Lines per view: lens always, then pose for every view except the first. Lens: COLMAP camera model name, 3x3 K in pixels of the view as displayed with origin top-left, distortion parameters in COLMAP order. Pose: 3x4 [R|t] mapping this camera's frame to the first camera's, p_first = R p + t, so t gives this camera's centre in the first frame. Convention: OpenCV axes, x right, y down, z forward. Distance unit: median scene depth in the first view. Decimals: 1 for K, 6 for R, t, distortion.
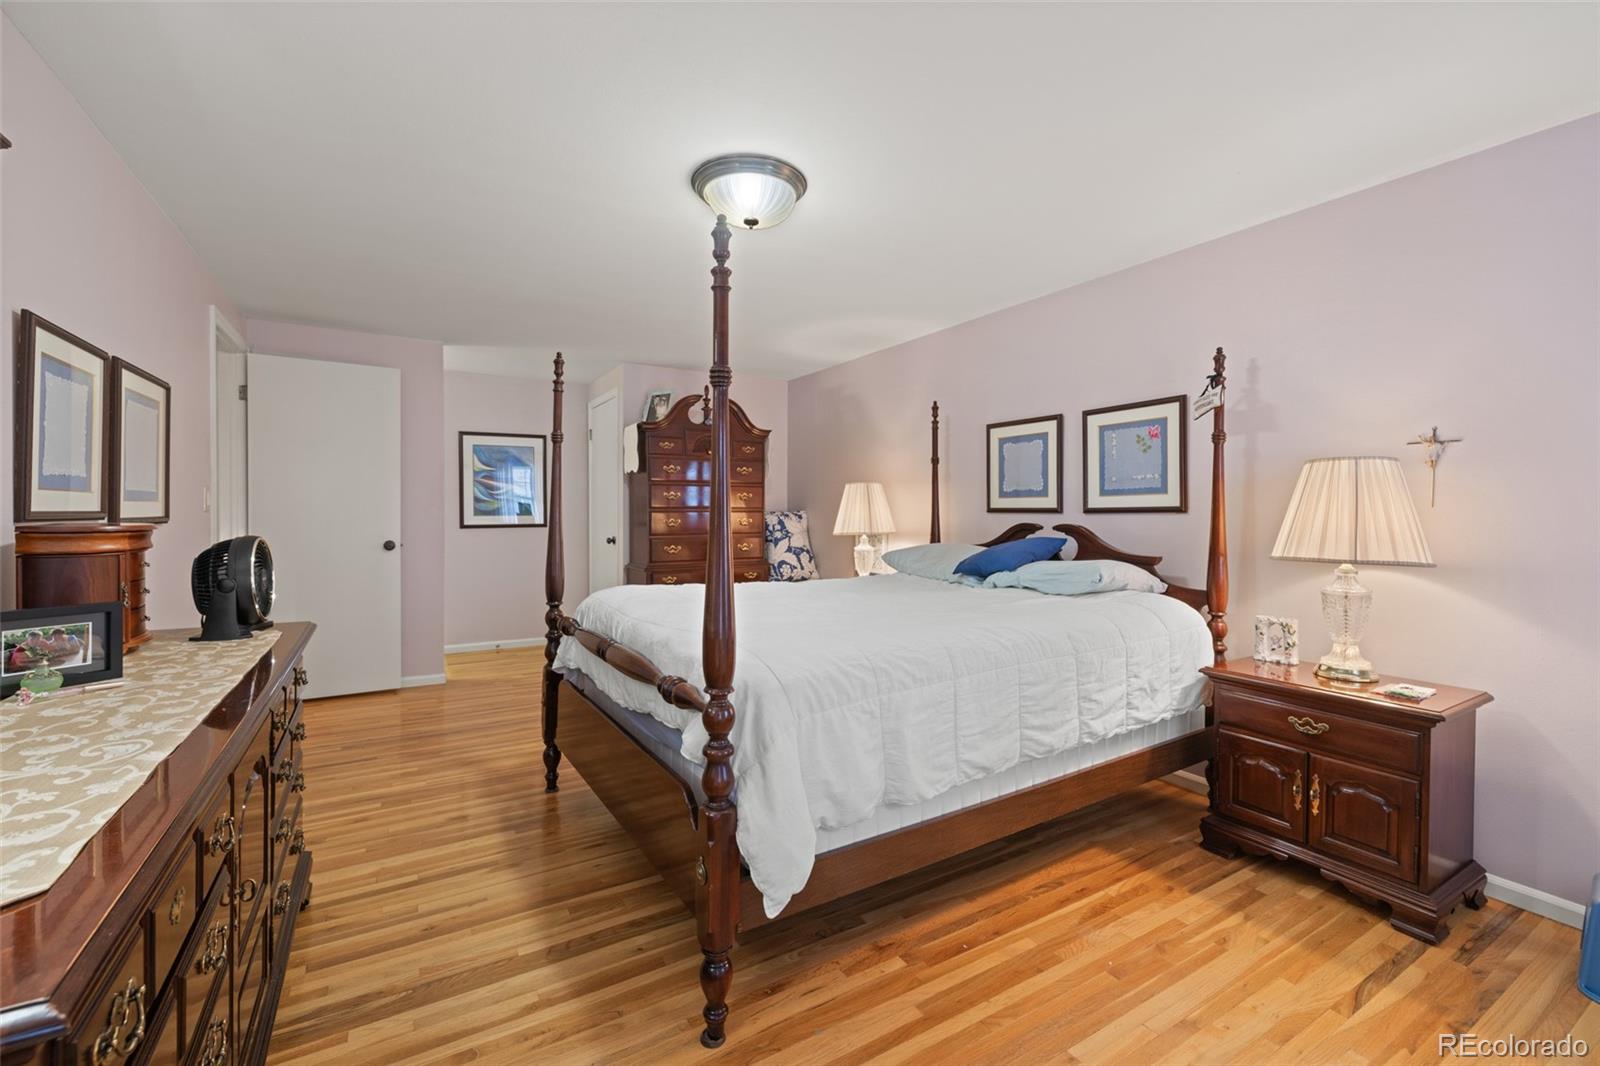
lens RADIAL K [[680.0, 0, 791.8], [0, 680.0, 525.6], [0, 0, 1]] dist [-0.000980, 0.000045]
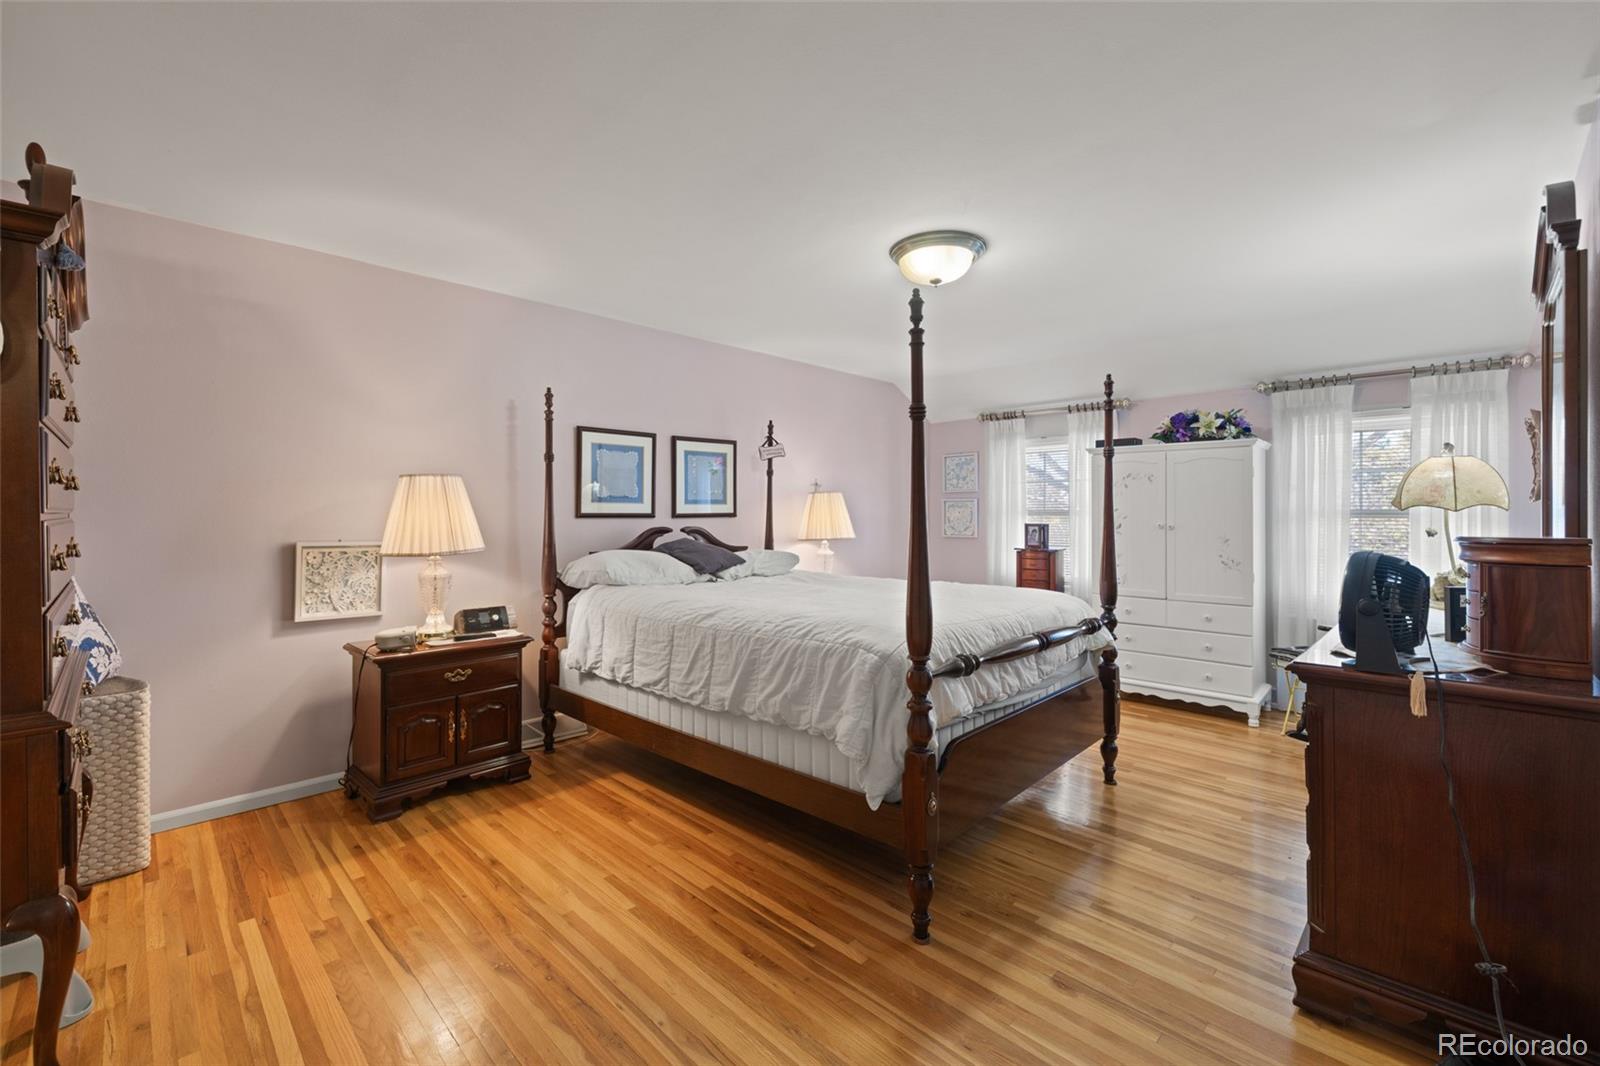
lens RADIAL K [[680.0, 0, 790.1], [0, 680.0, 516.6], [0, 0, 1]] dist [-0.000980, 0.000045]
pose [[-0.260281, -0.003914, 0.965525, -0.849246], [0.018185, 0.999795, 0.008956, -0.028003], [-0.965362, 0.019889, -0.260157, 1.140280]]
